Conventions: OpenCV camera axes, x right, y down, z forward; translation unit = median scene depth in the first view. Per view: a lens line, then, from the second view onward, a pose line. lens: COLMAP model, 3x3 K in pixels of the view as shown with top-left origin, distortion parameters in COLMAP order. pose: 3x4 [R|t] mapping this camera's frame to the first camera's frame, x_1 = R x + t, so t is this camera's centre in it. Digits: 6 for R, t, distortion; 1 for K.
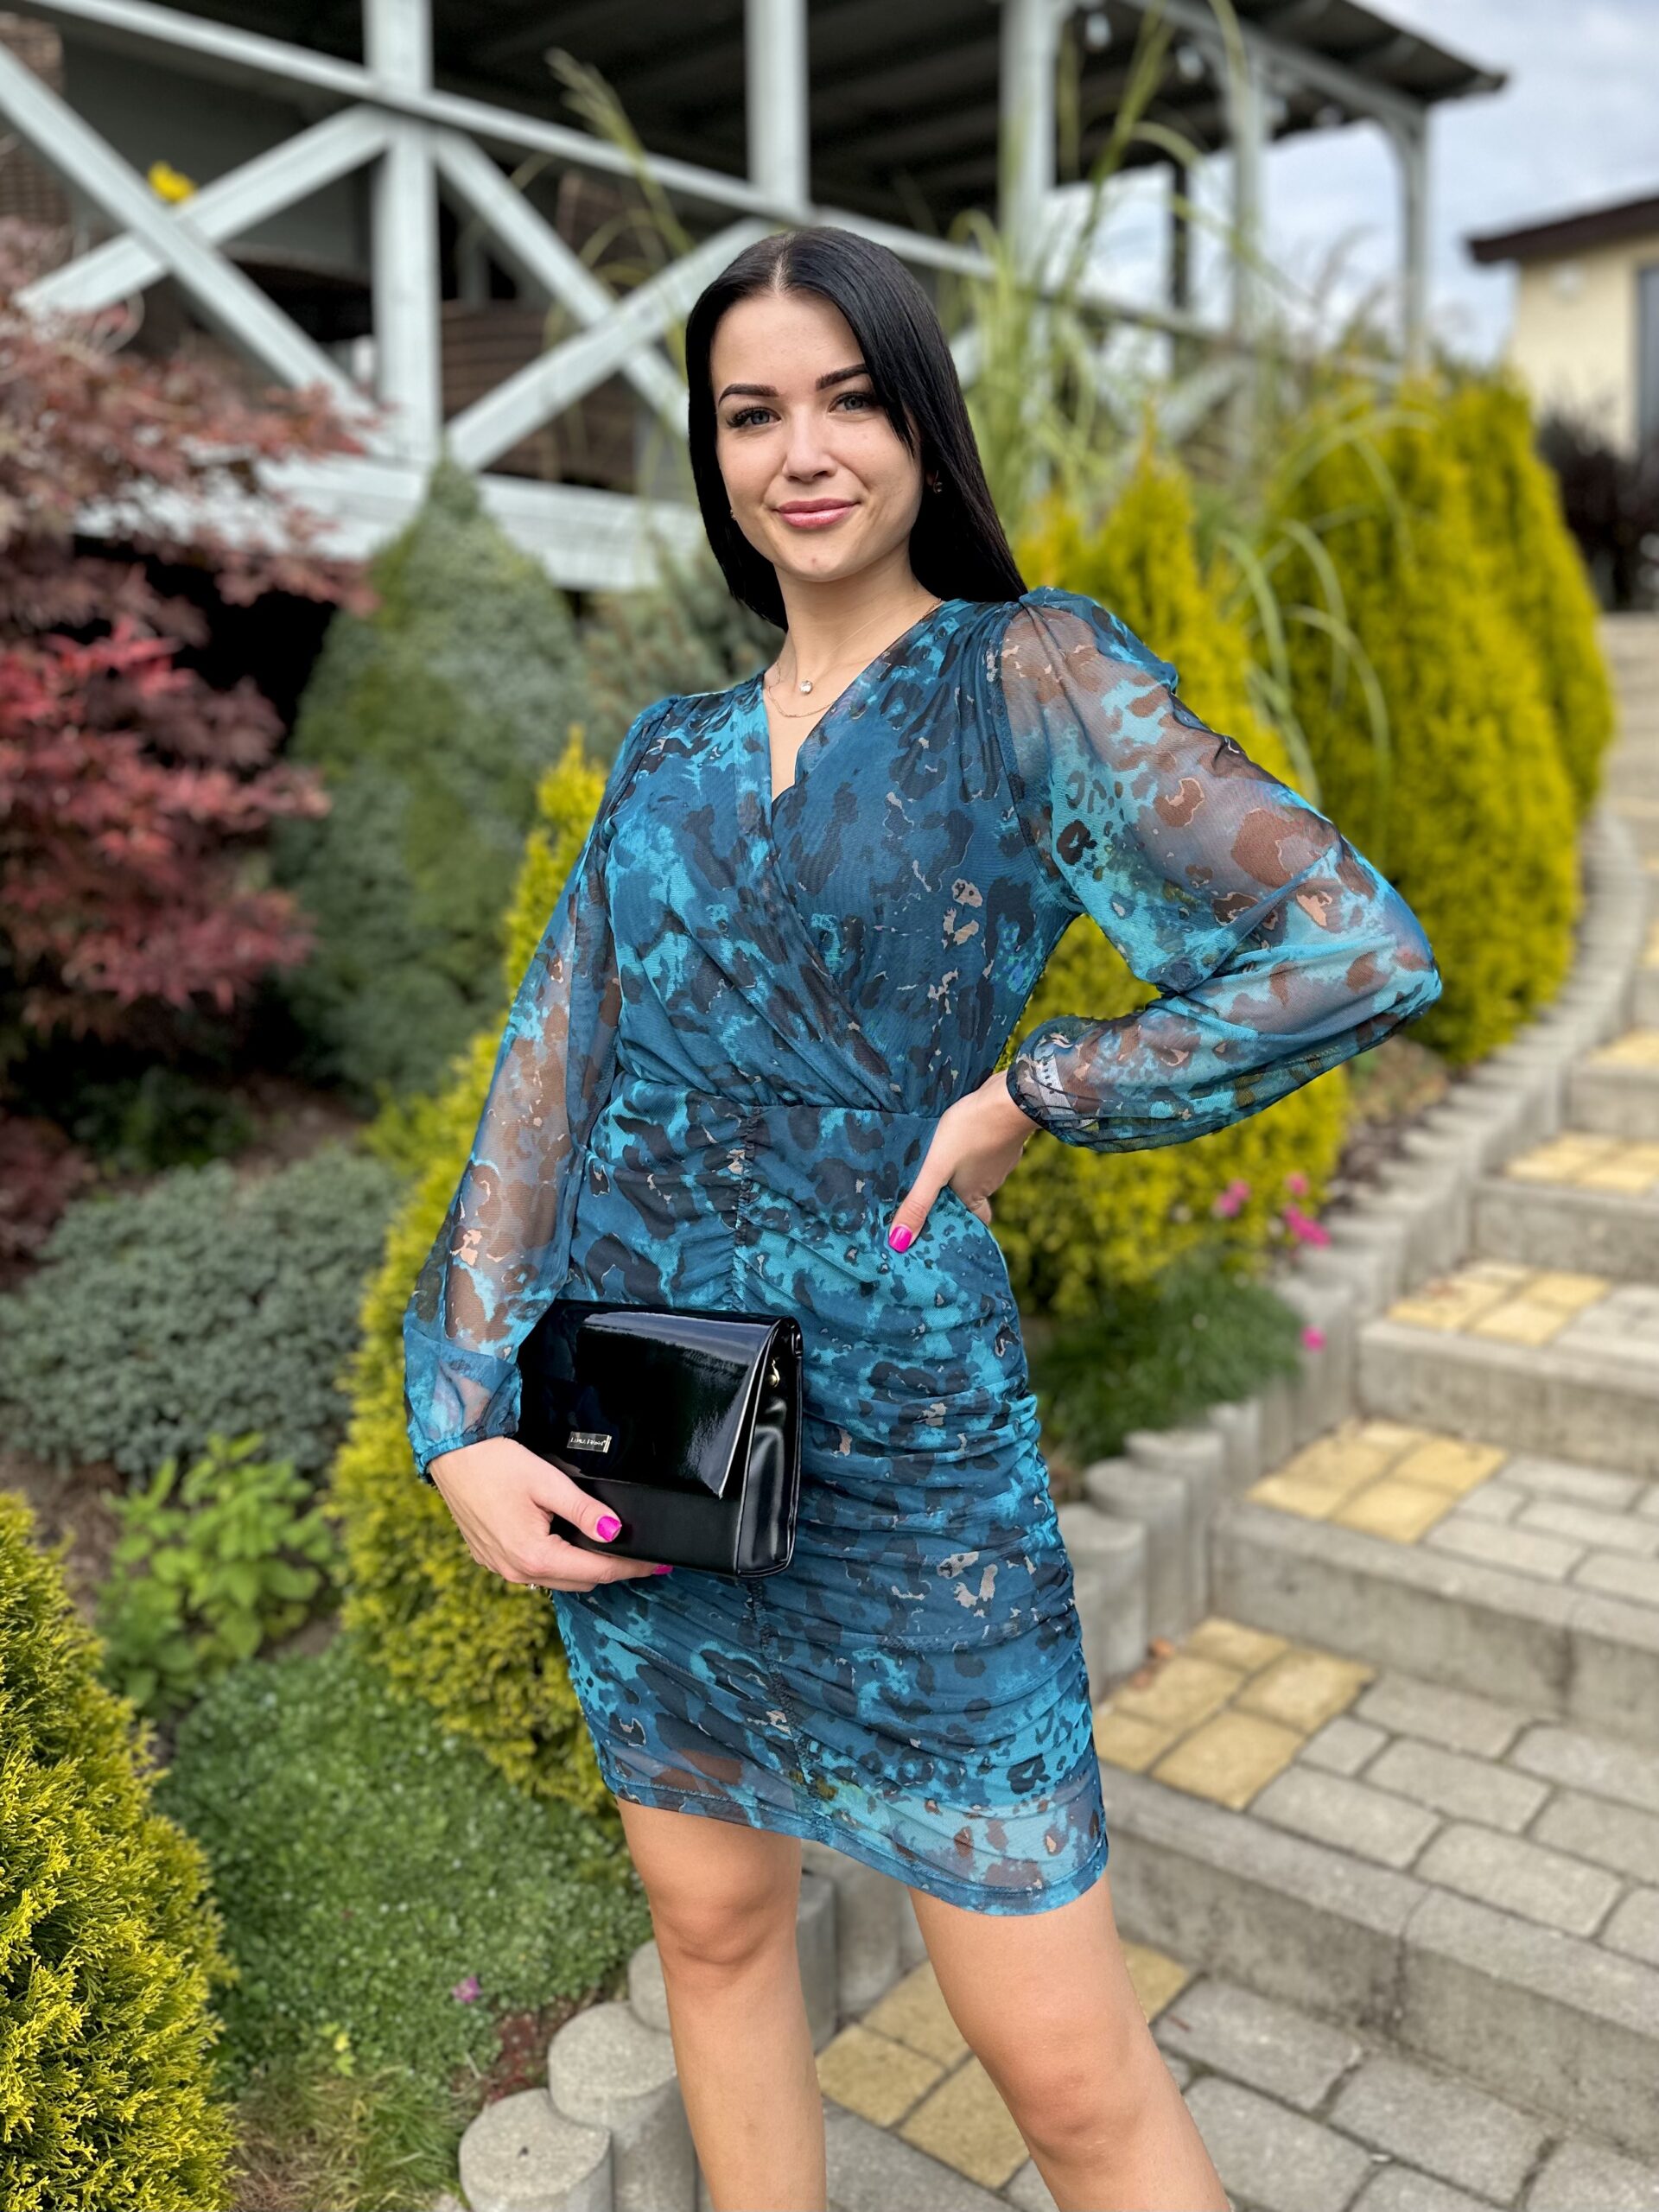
lens RADIAL K [[1793.8, 0, 911.0], [0, 1793.8, 864.0], [0, 0, 1]] dist [0.028980, -0.052215]
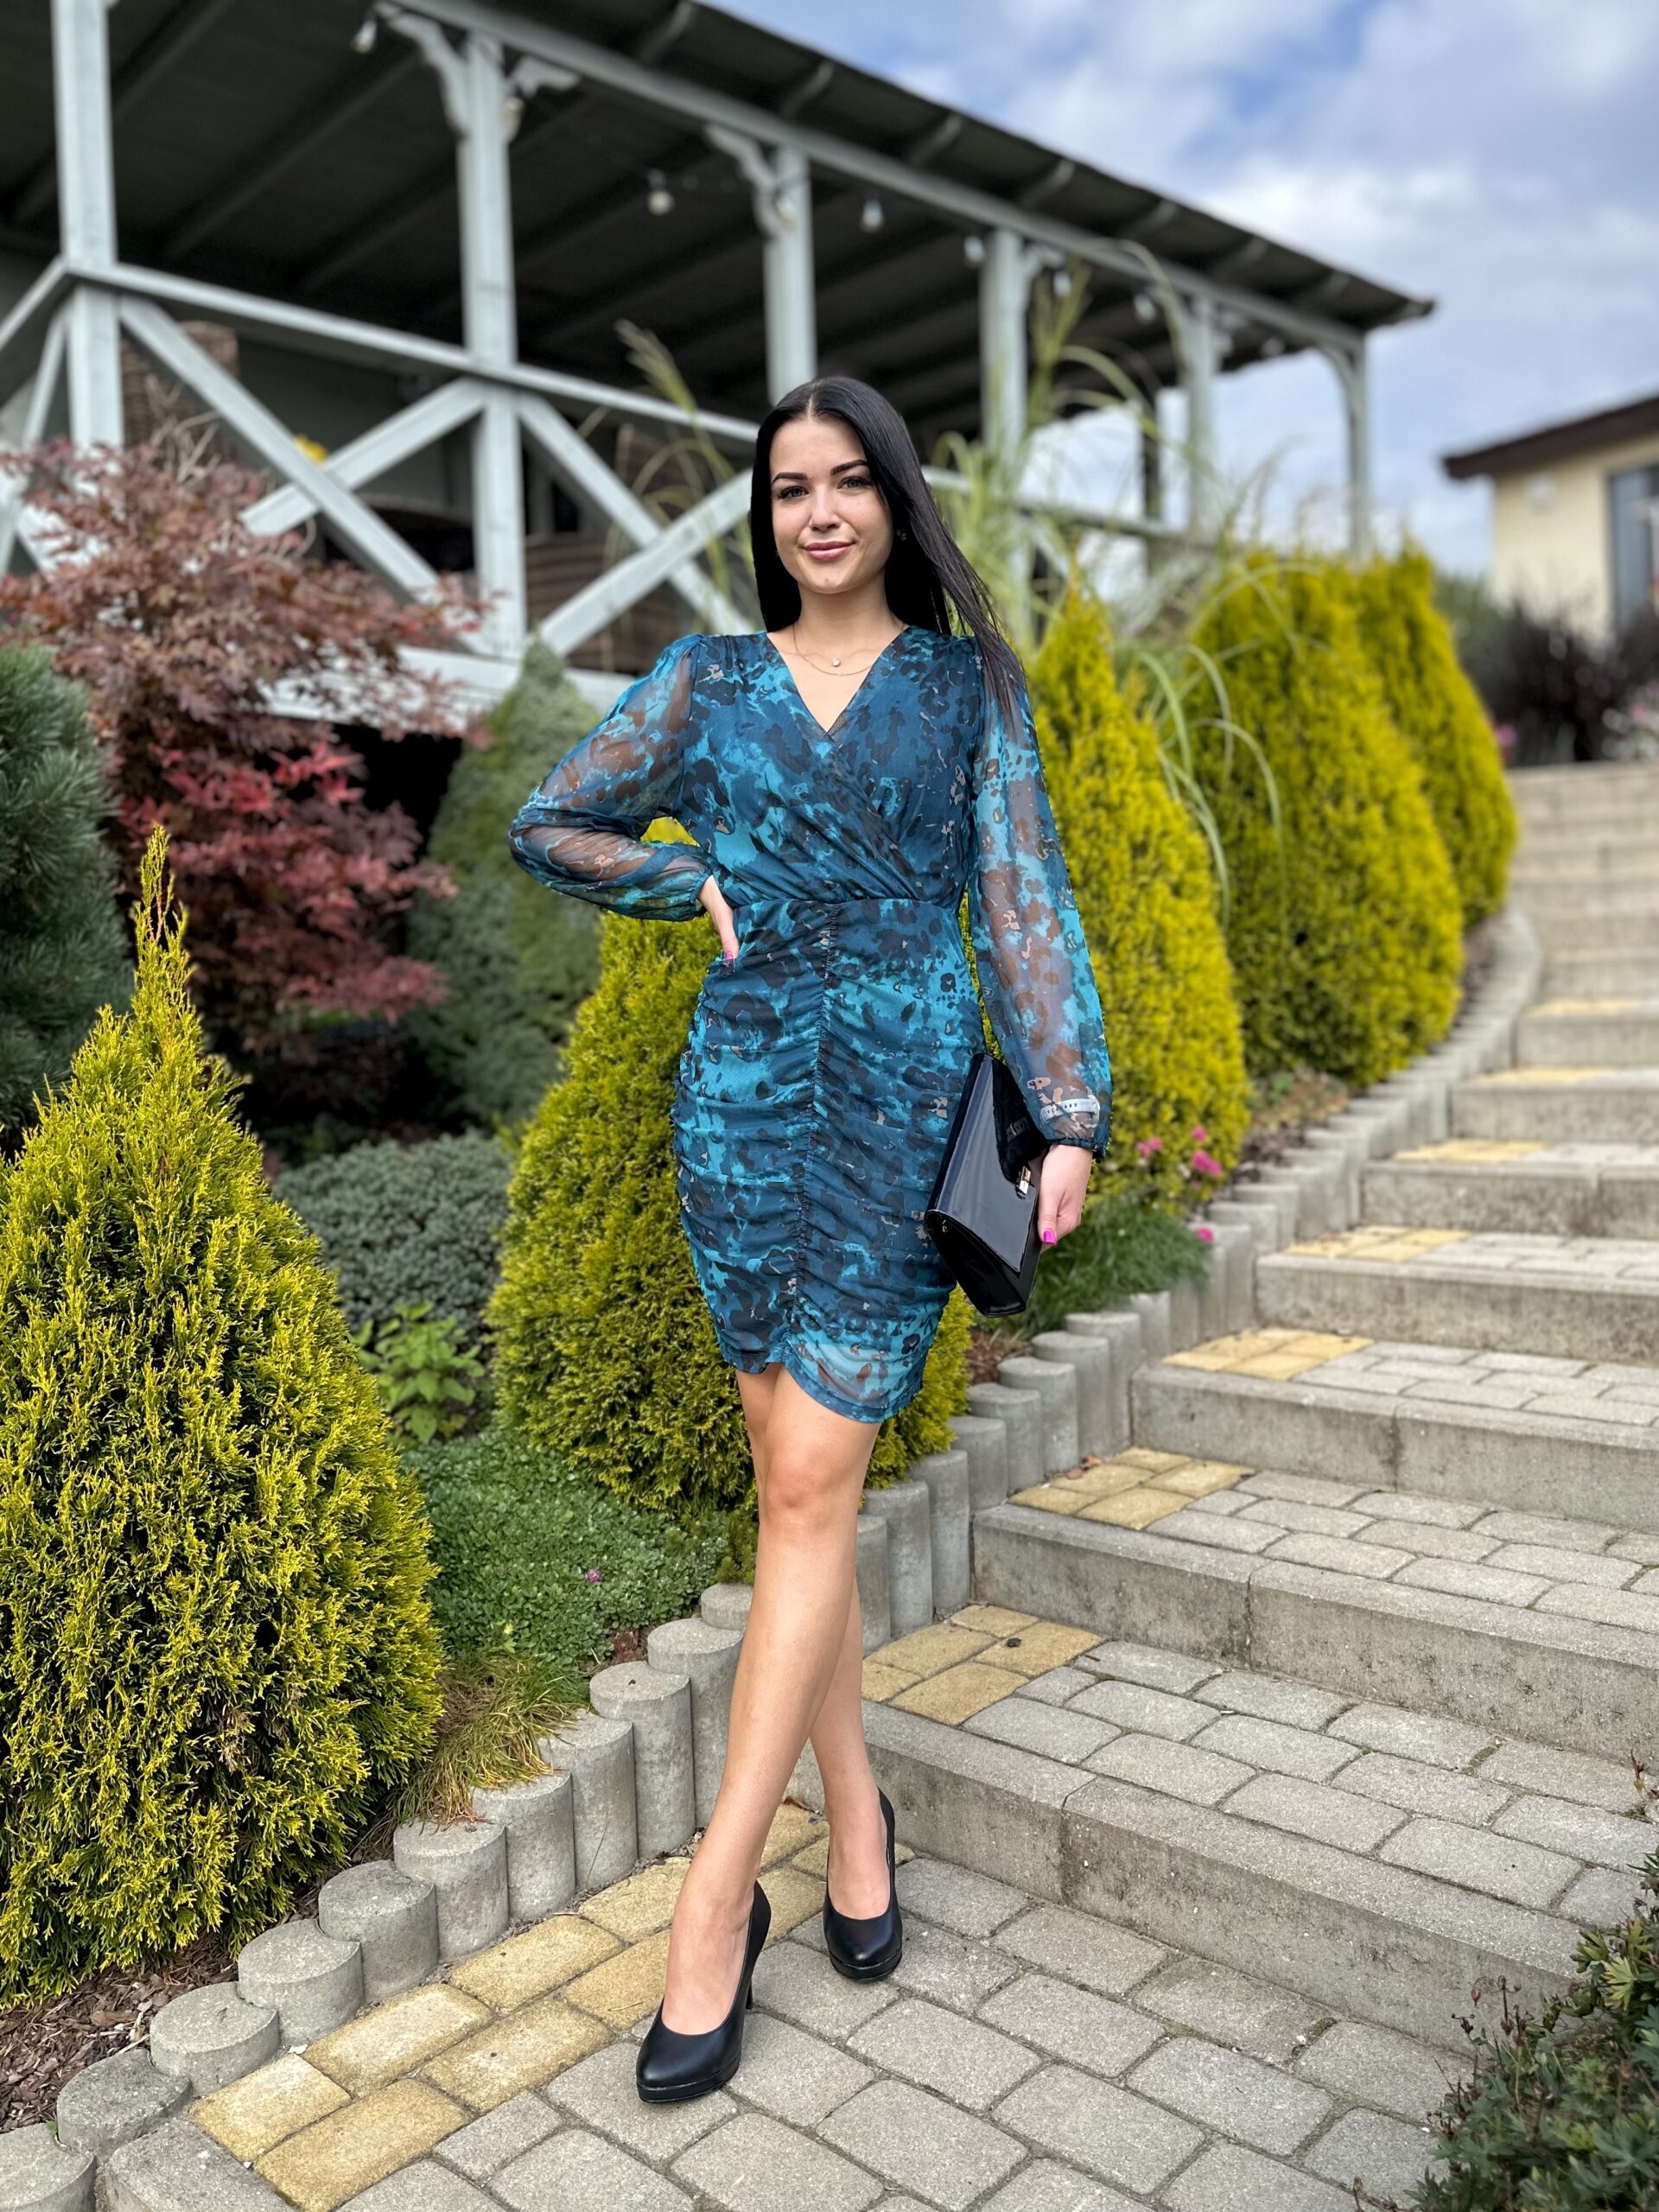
lens RADIAL K [[1697.4, 0, 756.3], [0, 1697.4, 993.0], [0, 0, 1]] dist [0.095782, -0.212419]
pose [[0.994104, -0.022777, -0.106007, 0.027599], [0.016931, 0.998303, -0.055717, 0.127936], [0.107096, 0.053593, 0.992803, -0.239660]]
